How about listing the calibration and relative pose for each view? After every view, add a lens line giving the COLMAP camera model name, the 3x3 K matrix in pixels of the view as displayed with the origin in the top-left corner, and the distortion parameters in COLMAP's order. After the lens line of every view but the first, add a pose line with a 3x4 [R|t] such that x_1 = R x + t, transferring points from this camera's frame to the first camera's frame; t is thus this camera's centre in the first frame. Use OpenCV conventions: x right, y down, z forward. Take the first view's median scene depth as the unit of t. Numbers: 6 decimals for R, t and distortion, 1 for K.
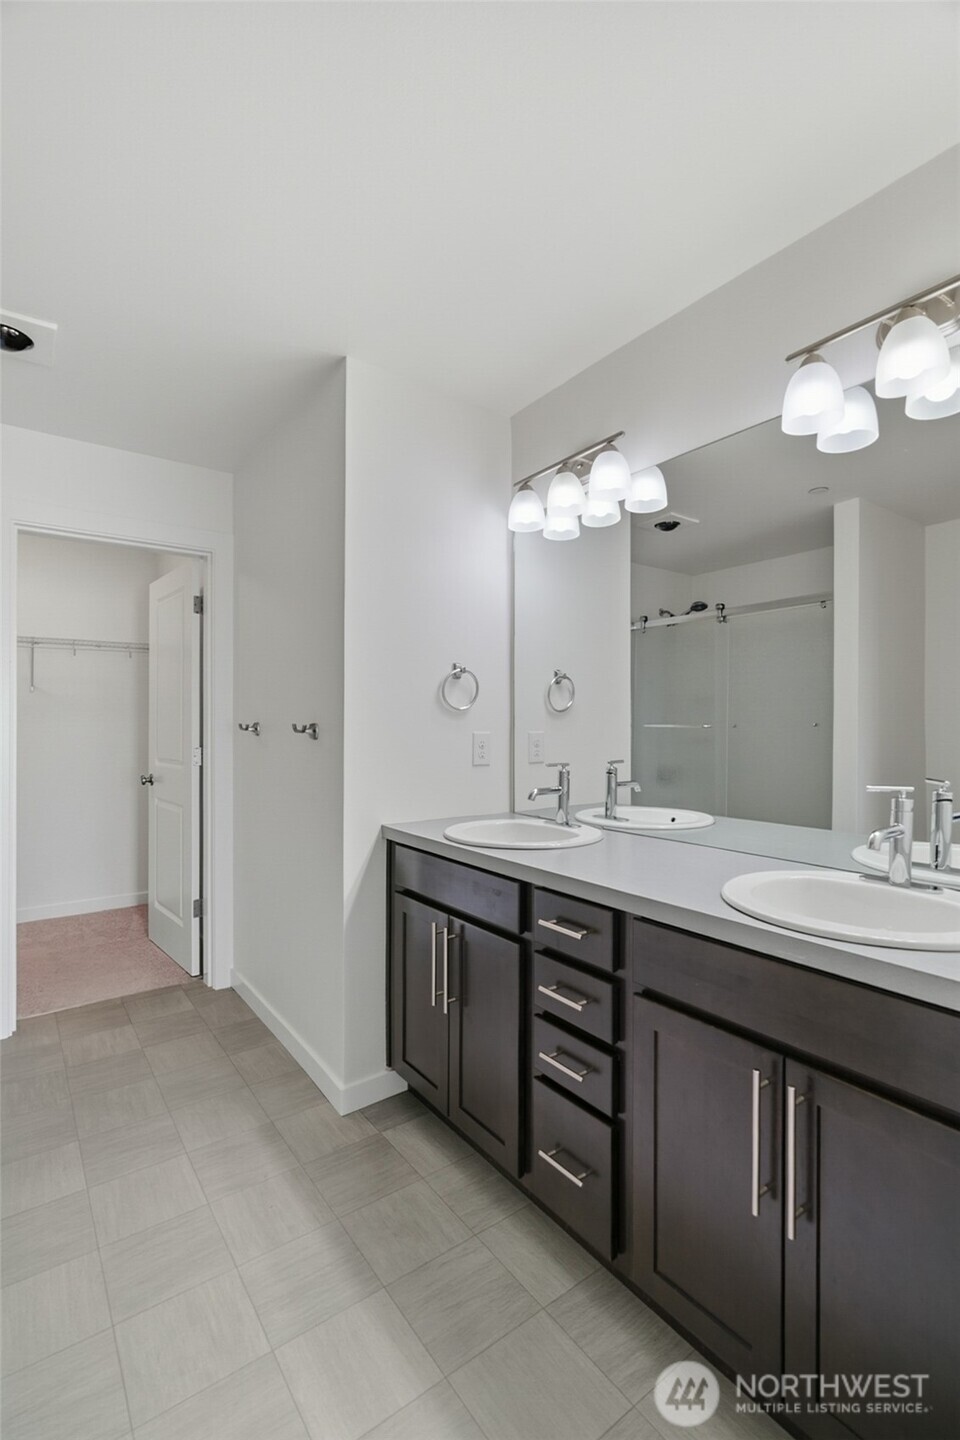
lens RADIAL K [[654.8, 0, 480.3], [0, 654.8, 723.6], [0, 0, 1]] dist [-0.001723, 0.001310]
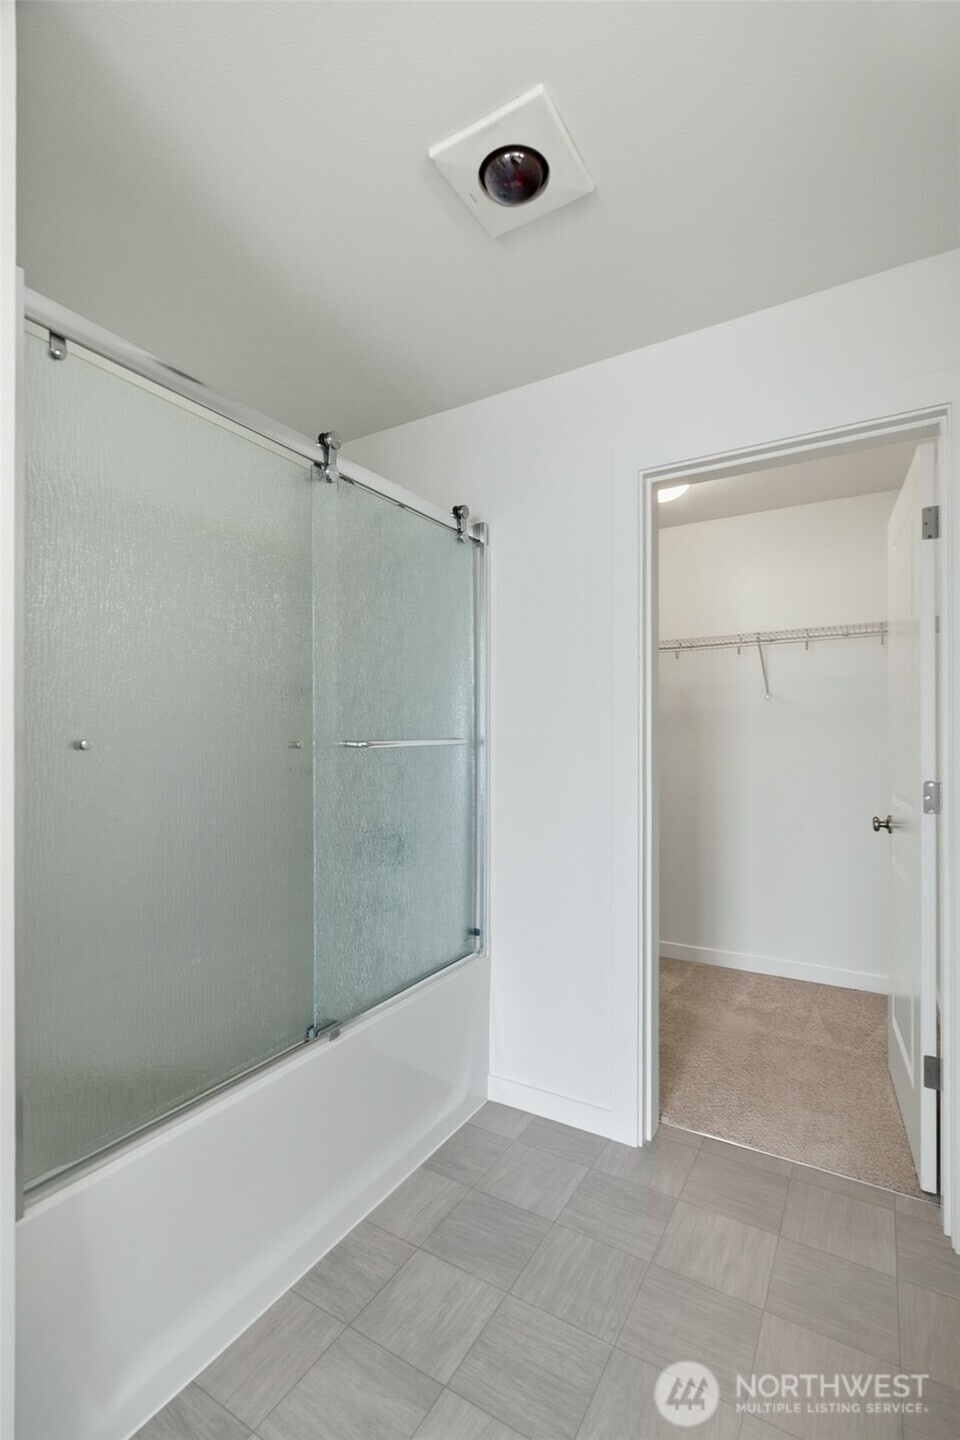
lens RADIAL K [[654.8, 0, 481.3], [0, 654.8, 733.8], [0, 0, 1]] dist [-0.001723, 0.001310]
pose [[0.379009, -0.005901, -0.925374, -0.075674], [0.000918, 0.999982, -0.006001, -0.000591], [0.925392, 0.001425, 0.379008, 0.520402]]
